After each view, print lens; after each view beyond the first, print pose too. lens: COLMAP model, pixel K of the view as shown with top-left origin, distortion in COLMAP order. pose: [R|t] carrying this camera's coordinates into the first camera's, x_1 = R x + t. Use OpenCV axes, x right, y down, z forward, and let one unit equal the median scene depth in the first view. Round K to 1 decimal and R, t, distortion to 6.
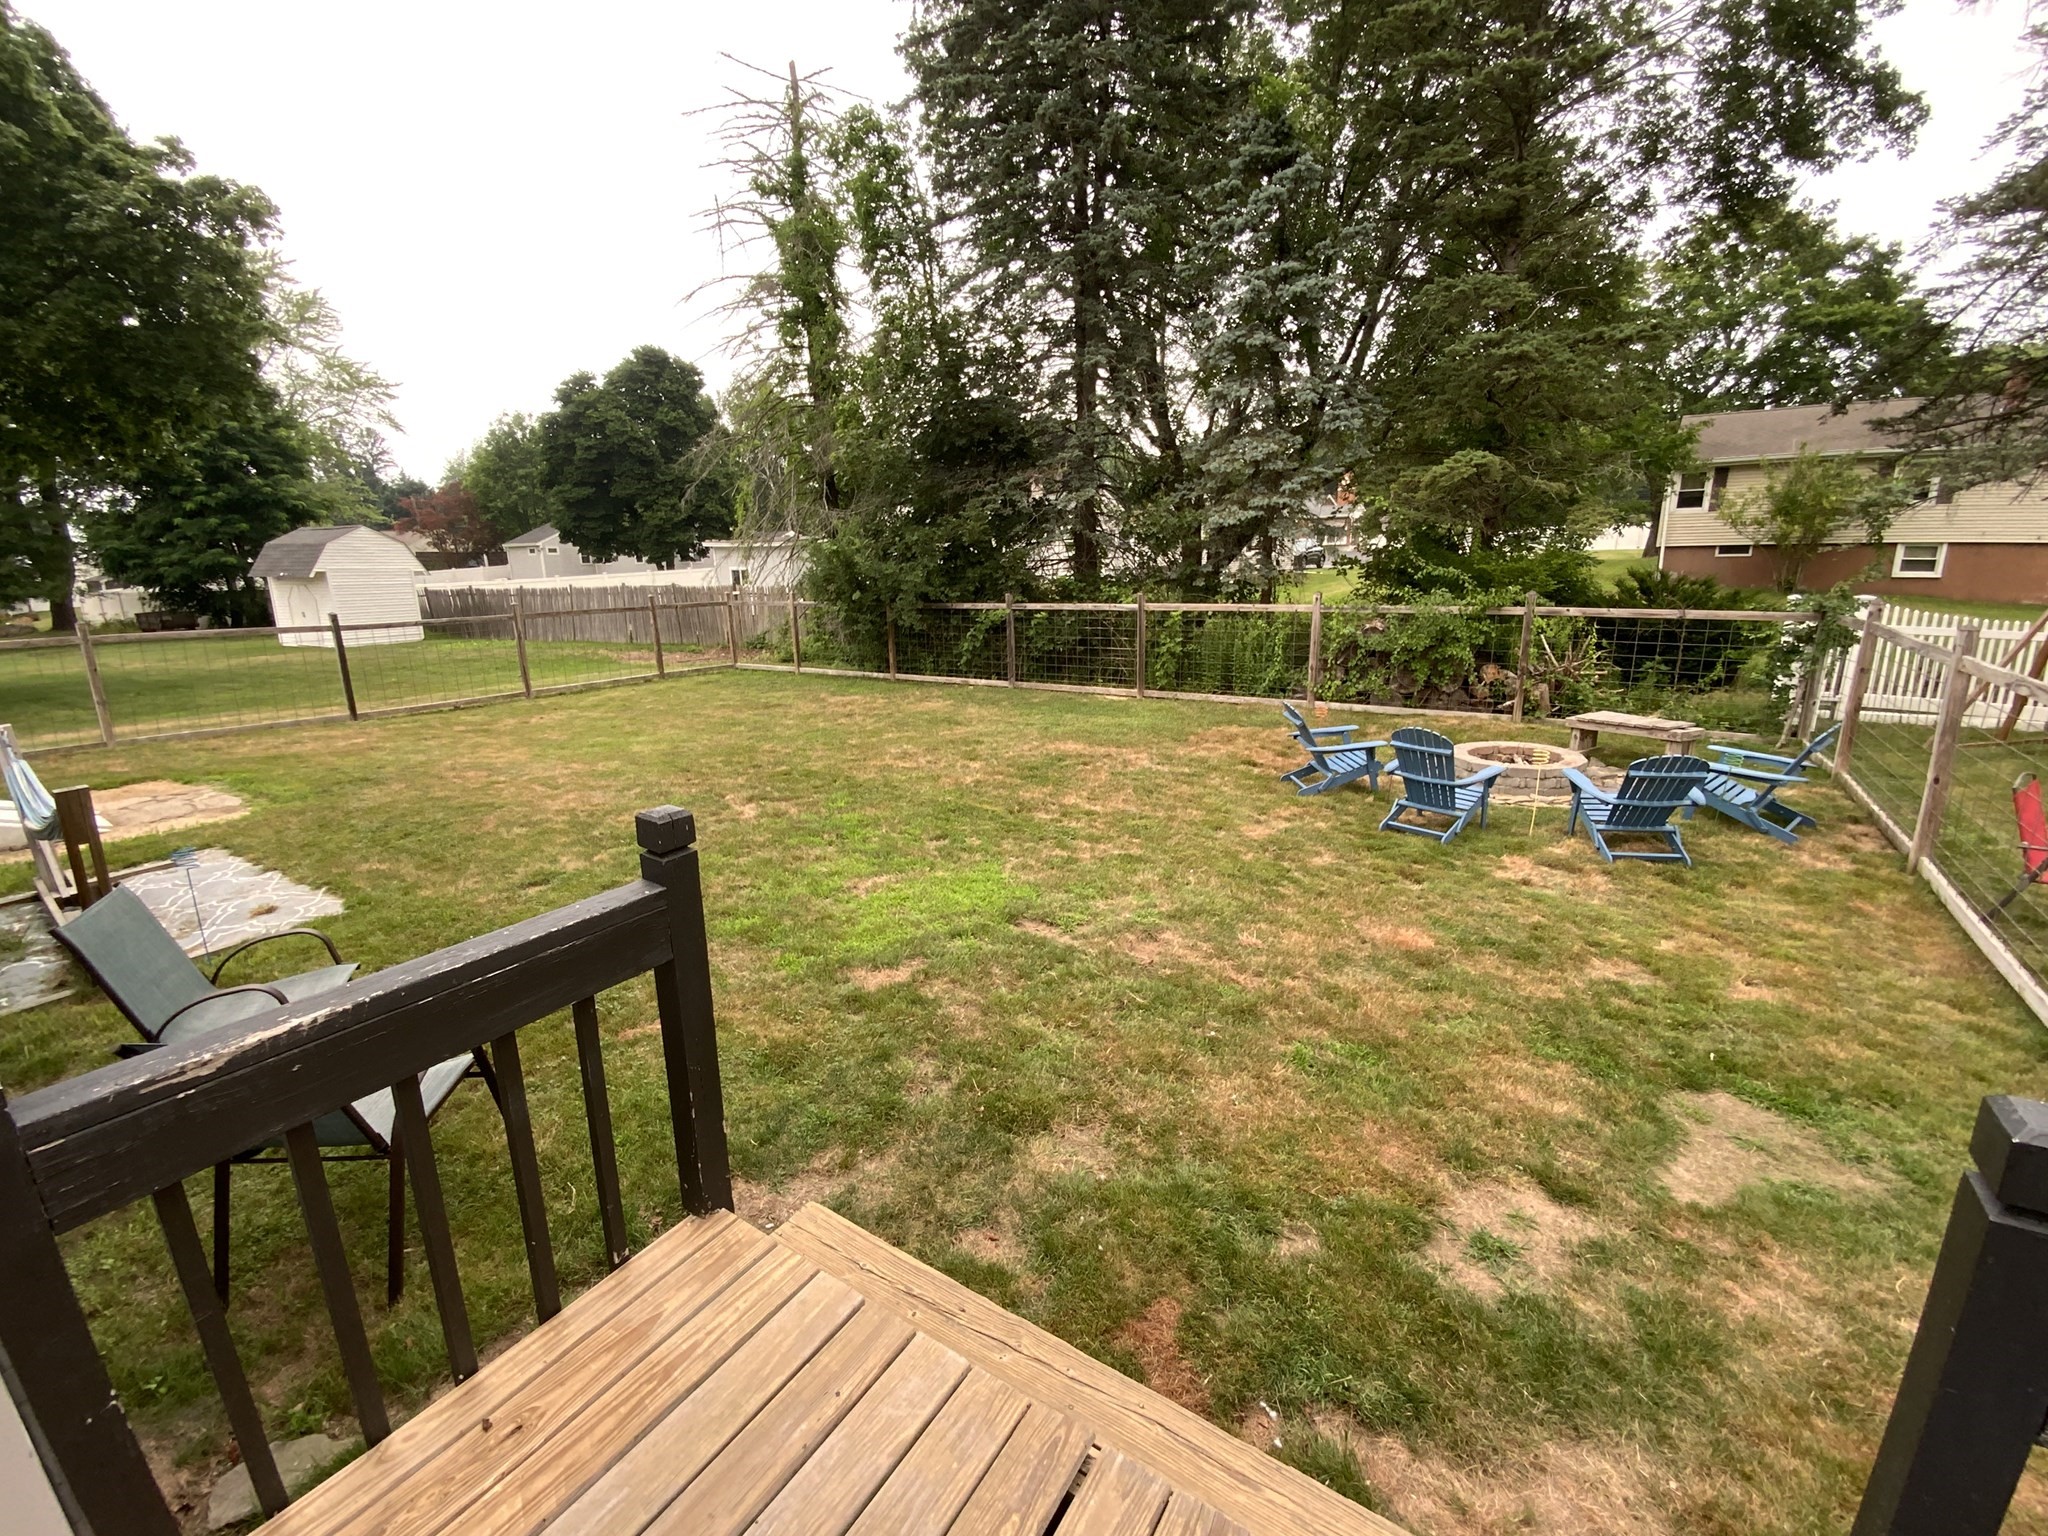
lens RADIAL K [[842.4, 0, 1027.6], [0, 842.4, 770.4], [0, 0, 1]] dist [0.026382, -0.021288]
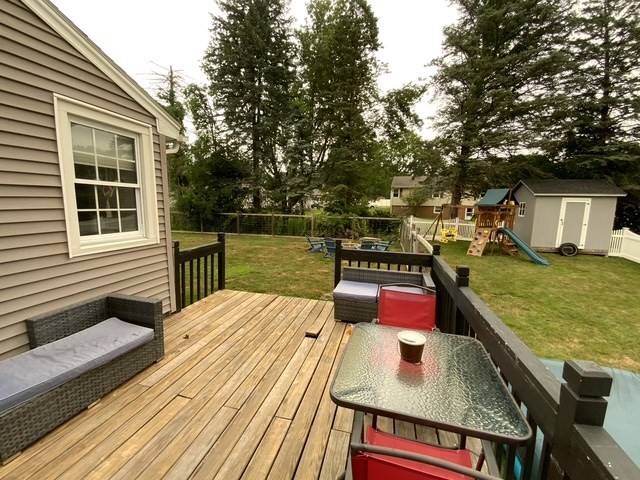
lens RADIAL K [[263.2, 0, 321.1], [0, 263.2, 240.8], [0, 0, 1]] dist [0.026382, -0.021288]
pose [[0.946095, -0.007069, 0.323812, -0.055860], [0.041029, 0.994323, -0.098171, 0.064794], [-0.321280, 0.106165, 0.941015, -0.262476]]
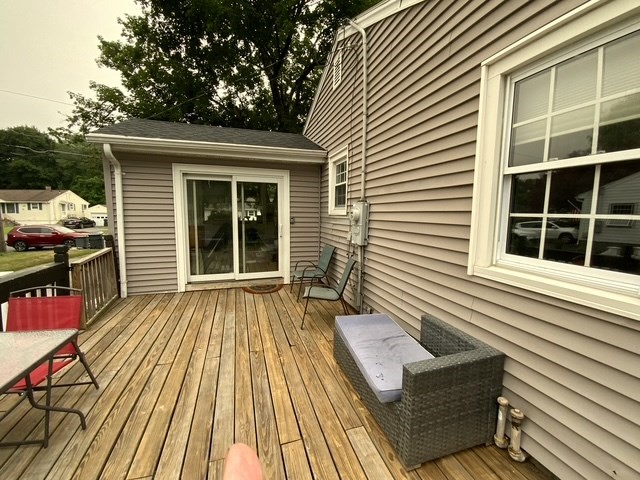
lens RADIAL K [[263.2, 0, 321.1], [0, 263.2, 240.8], [0, 0, 1]] dist [0.026382, -0.021288]
pose [[-0.632466, 0.090470, -0.769286, 0.330027], [-0.188383, 0.945370, 0.266057, -0.315341], [0.751331, 0.313193, -0.580872, 1.488052]]
